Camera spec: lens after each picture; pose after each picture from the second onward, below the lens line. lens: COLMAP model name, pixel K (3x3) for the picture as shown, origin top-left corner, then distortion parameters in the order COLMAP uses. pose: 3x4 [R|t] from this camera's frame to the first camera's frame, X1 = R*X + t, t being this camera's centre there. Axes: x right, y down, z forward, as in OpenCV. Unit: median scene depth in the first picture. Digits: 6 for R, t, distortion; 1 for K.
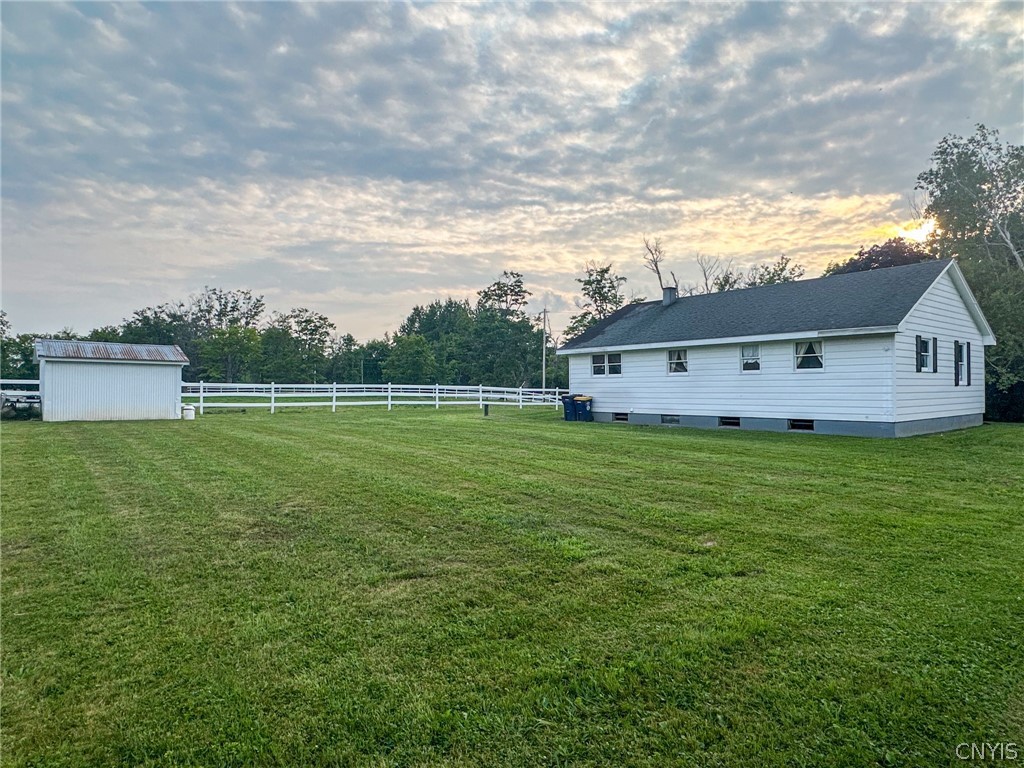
lens RADIAL K [[615.2, 0, 512.5], [0, 615.2, 383.6], [0, 0, 1]] dist [0.002777, 0.003506]
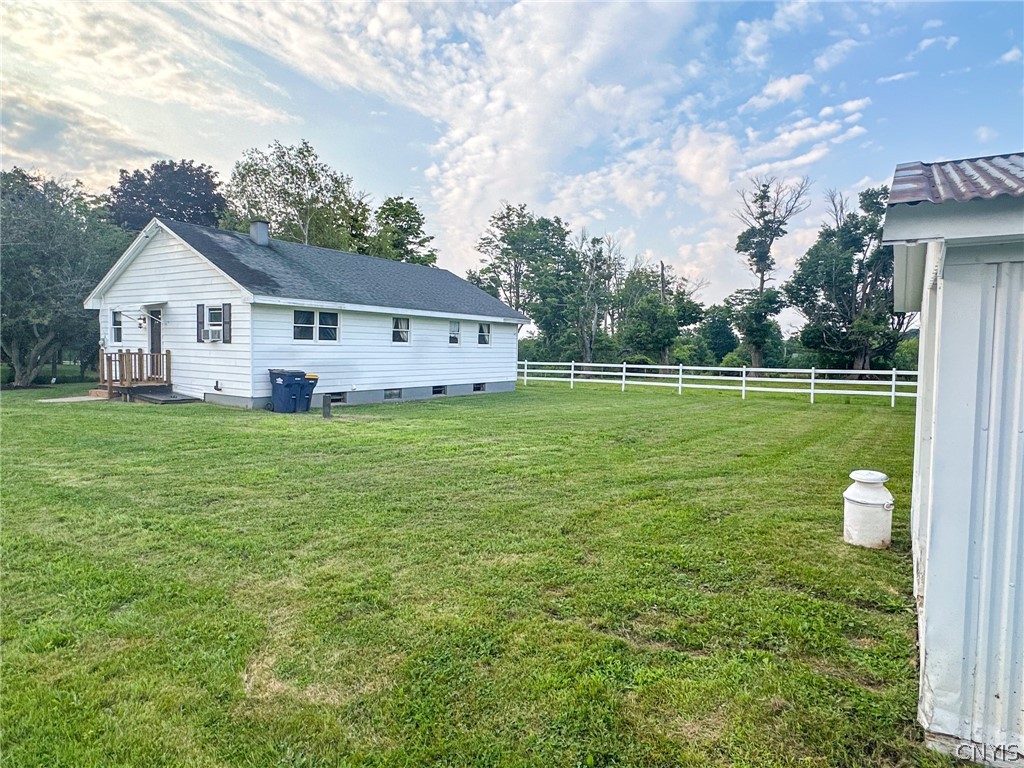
lens RADIAL K [[615.2, 0, 513.6], [0, 615.2, 383.2], [0, 0, 1]] dist [0.002777, 0.003506]
pose [[-0.293426, -0.050935, 0.954624, -0.652903], [-0.020800, 0.998683, 0.046892, -0.003522], [-0.955756, -0.006096, -0.294099, 1.088268]]
